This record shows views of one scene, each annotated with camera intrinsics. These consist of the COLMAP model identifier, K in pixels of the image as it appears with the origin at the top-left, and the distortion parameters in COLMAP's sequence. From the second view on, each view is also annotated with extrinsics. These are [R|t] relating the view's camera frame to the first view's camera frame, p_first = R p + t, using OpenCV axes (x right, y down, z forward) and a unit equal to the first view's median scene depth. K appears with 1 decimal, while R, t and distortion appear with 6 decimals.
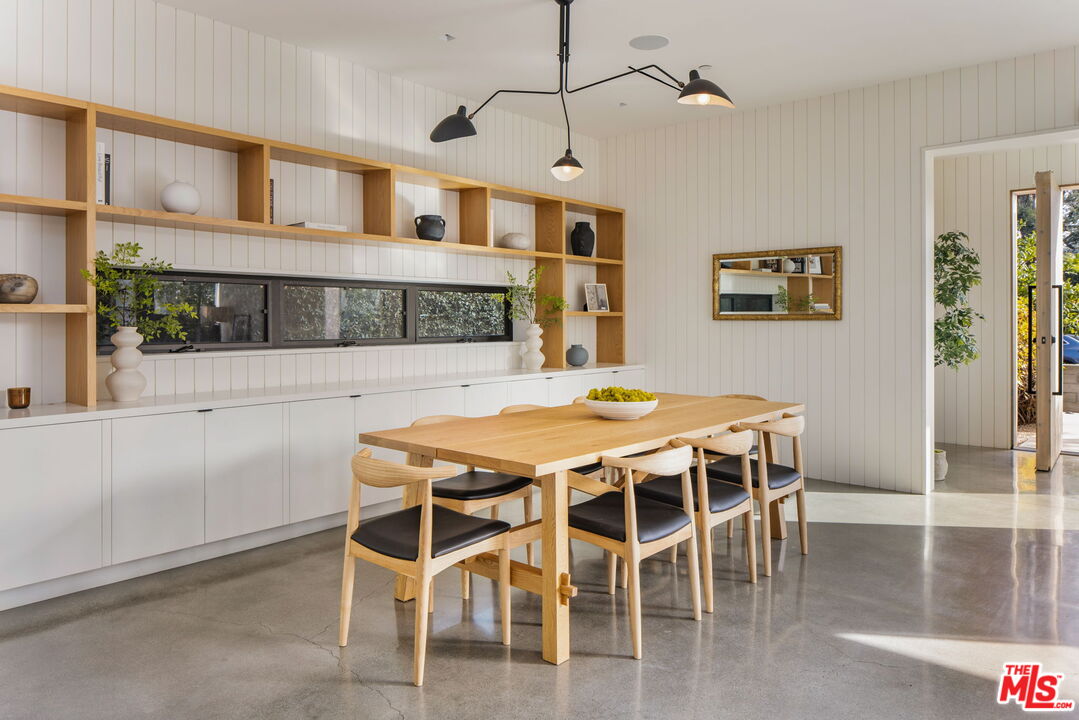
lens RADIAL K [[711.9, 0, 534.4], [0, 711.9, 309.9], [0, 0, 1]] dist [-0.004150, -0.001596]
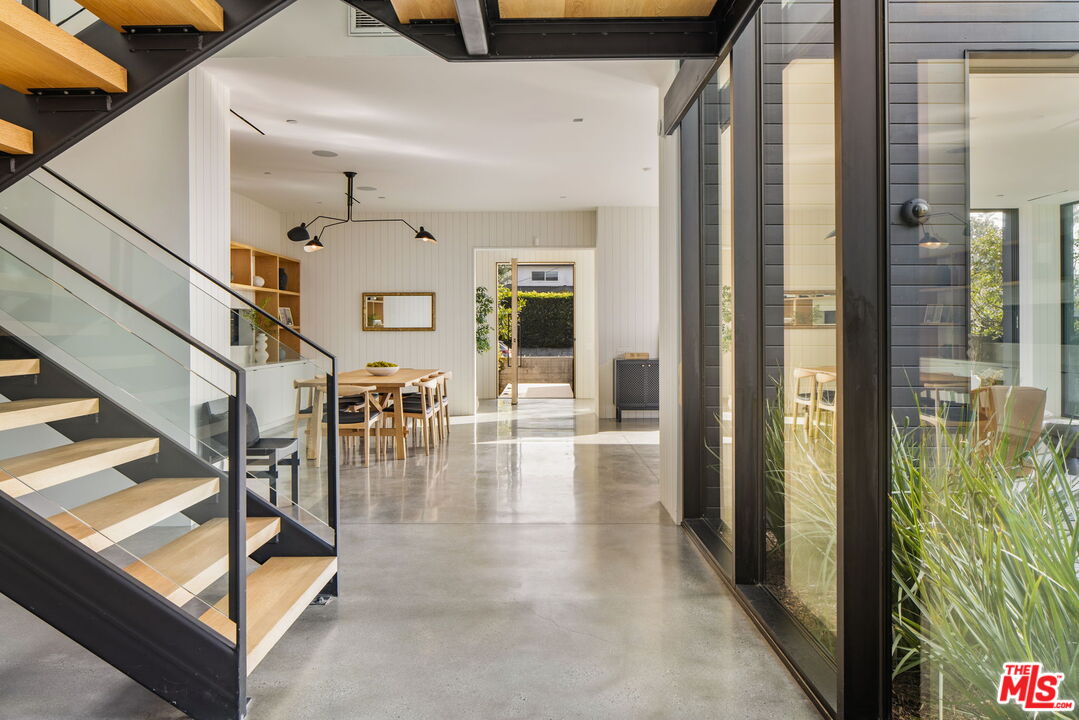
lens RADIAL K [[711.9, 0, 534.4], [0, 711.9, 309.9], [0, 0, 1]] dist [-0.004150, -0.001596]
pose [[0.755796, 0.016862, 0.654591, -0.708804], [-0.005538, 0.999797, -0.019360, -0.007230], [-0.654784, 0.011007, 0.755736, -0.714862]]
